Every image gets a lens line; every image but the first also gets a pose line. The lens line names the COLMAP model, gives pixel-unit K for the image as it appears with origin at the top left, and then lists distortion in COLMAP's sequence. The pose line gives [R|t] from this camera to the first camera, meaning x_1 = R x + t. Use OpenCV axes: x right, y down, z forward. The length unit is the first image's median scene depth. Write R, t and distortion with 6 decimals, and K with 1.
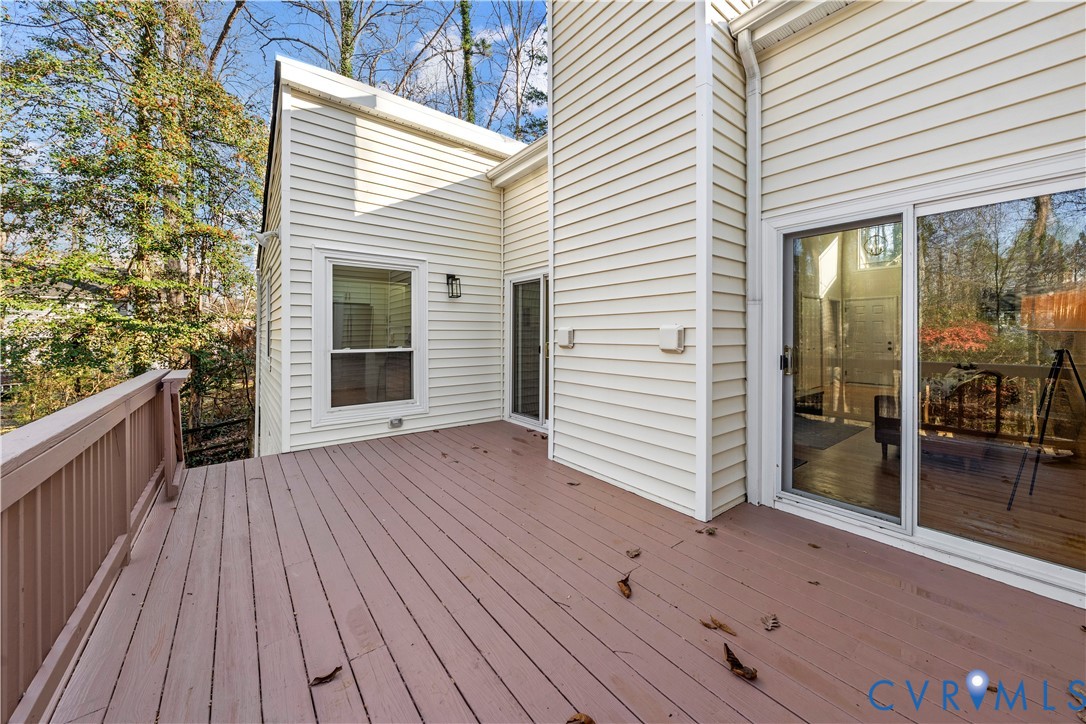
lens RADIAL K [[394.6, 0, 541.5], [0, 394.6, 335.6], [0, 0, 1]] dist [0.002217, -0.000360]
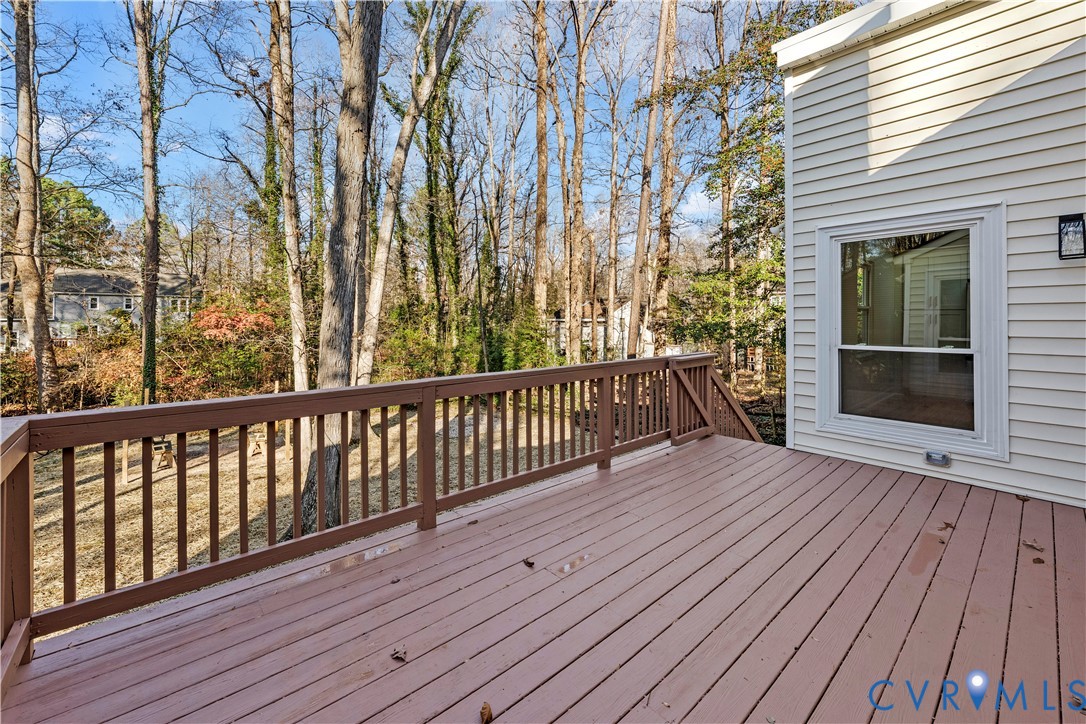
lens RADIAL K [[440.1, 0, 549.4], [0, 440.1, 320.3], [0, 0, 1]] dist [-0.001853, 0.000475]
pose [[0.078991, -0.000768, -0.996875, 0.346686], [-0.005889, 0.999982, -0.001237, -0.010788], [0.996858, 0.005968, 0.078985, 0.299223]]
